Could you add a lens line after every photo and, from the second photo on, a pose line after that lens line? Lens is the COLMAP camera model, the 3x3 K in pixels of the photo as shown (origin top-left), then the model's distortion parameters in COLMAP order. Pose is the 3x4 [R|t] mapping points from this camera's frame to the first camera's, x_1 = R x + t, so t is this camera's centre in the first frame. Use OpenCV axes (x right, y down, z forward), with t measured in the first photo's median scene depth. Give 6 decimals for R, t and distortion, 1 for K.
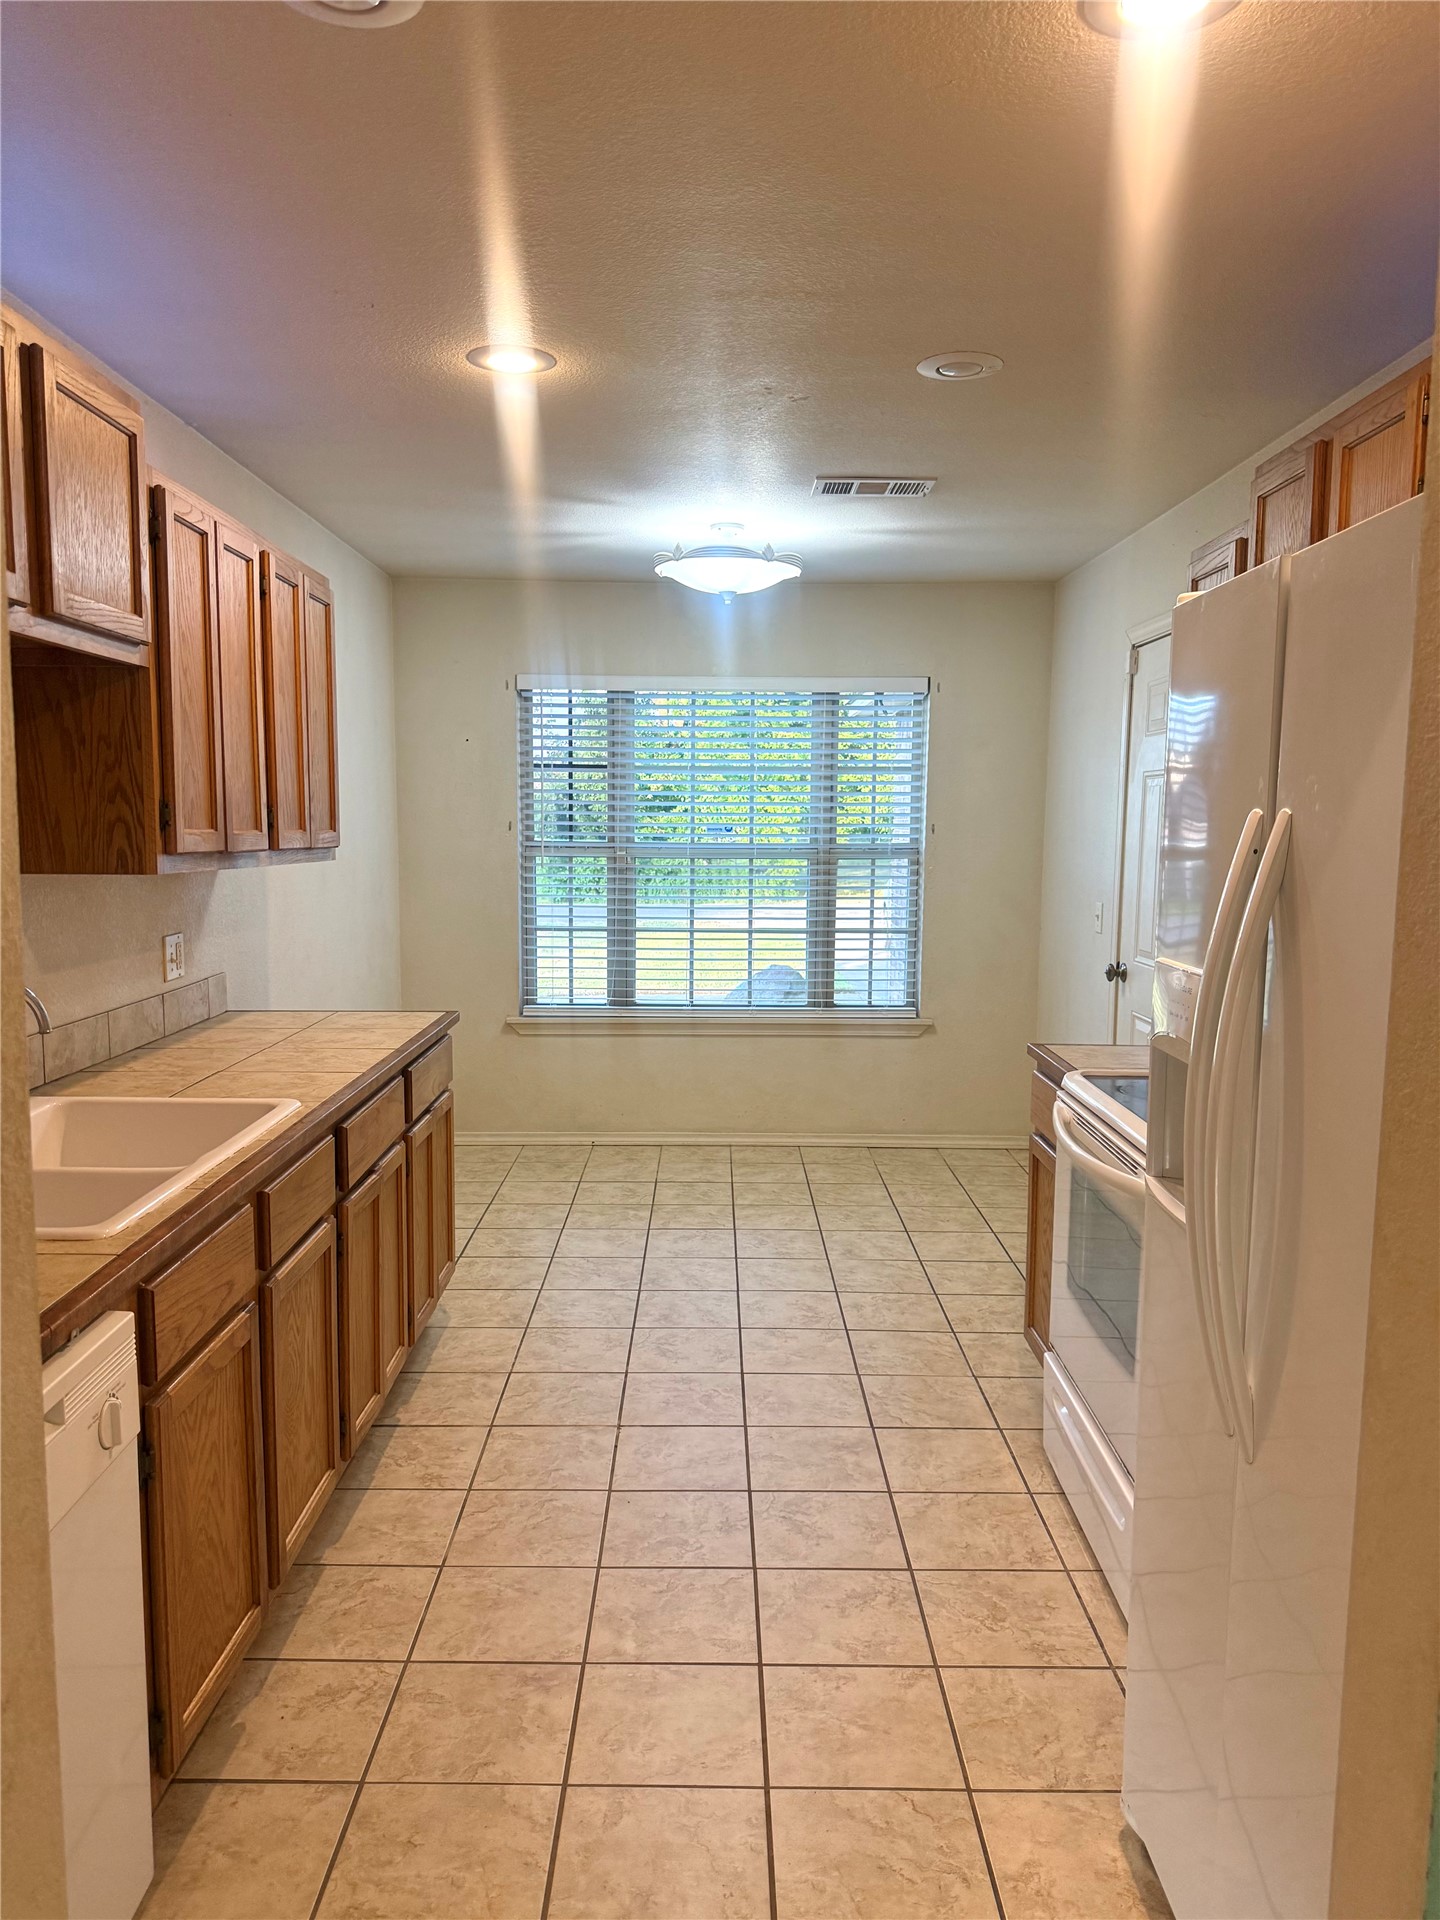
lens RADIAL K [[1336.7, 0, 721.6], [0, 1336.7, 964.1], [0, 0, 1]] dist [0.021937, -0.031254]
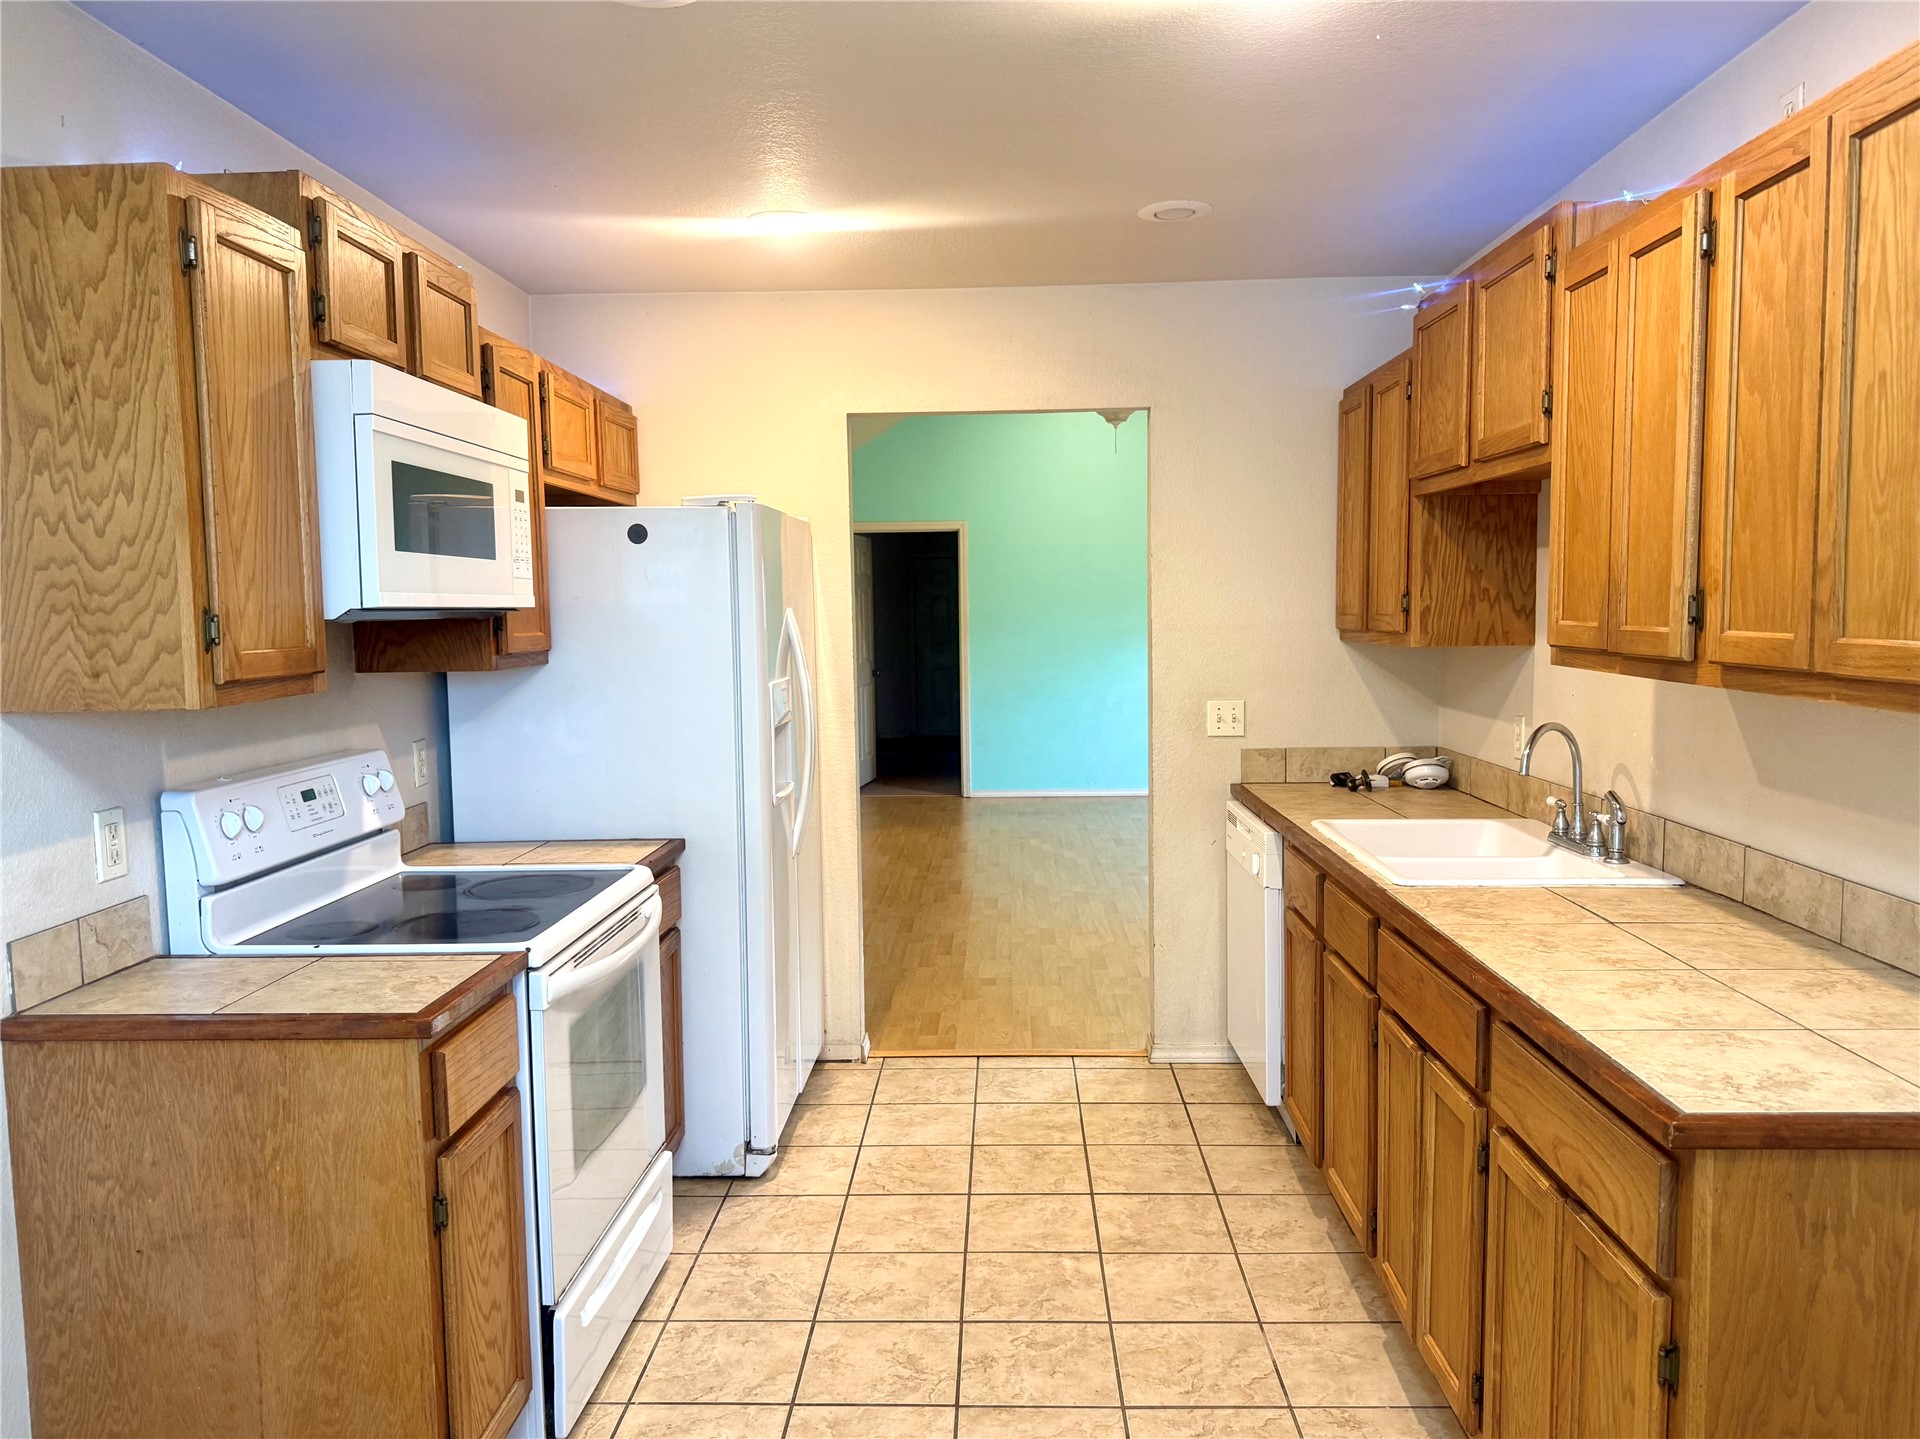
lens RADIAL K [[1336.7, 0, 957.4], [0, 1336.7, 721.7], [0, 0, 1]] dist [0.021937, -0.031254]
pose [[-0.999067, 0.002154, 0.043141, -0.016245], [0.010501, 0.980904, 0.194206, -0.187927], [-0.041899, 0.194478, -0.980012, 1.692523]]
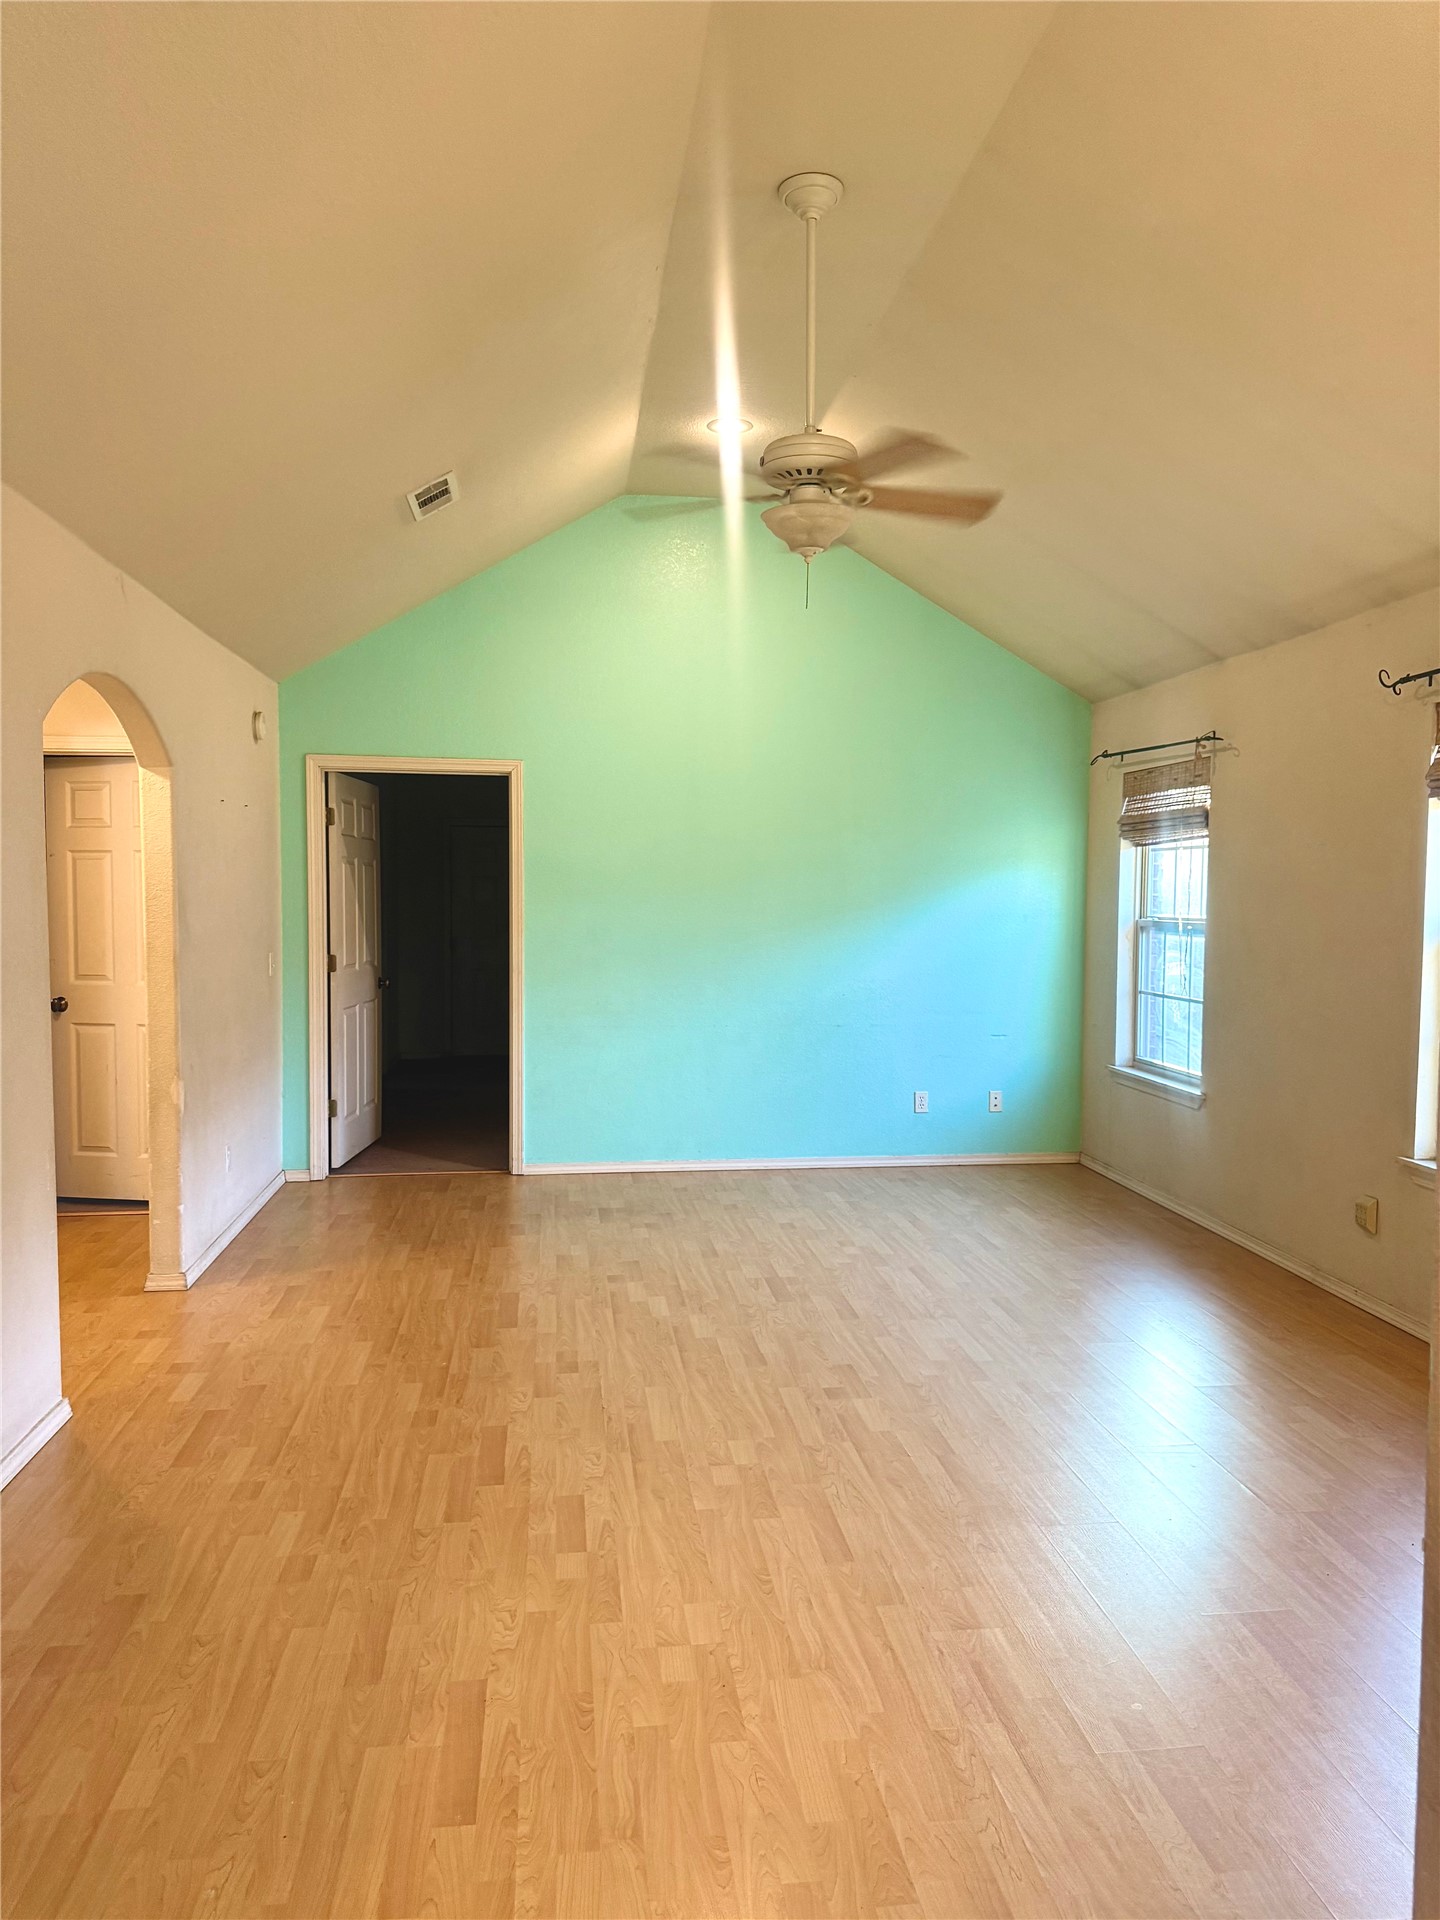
lens RADIAL K [[1336.7, 0, 726.2], [0, 1336.7, 965.0], [0, 0, 1]] dist [0.021937, -0.031254]
pose [[-0.992737, -0.009961, -0.119895, 0.031471], [-0.029860, 0.985785, 0.165339, -0.067084], [0.116544, 0.167718, -0.978922, 0.581272]]
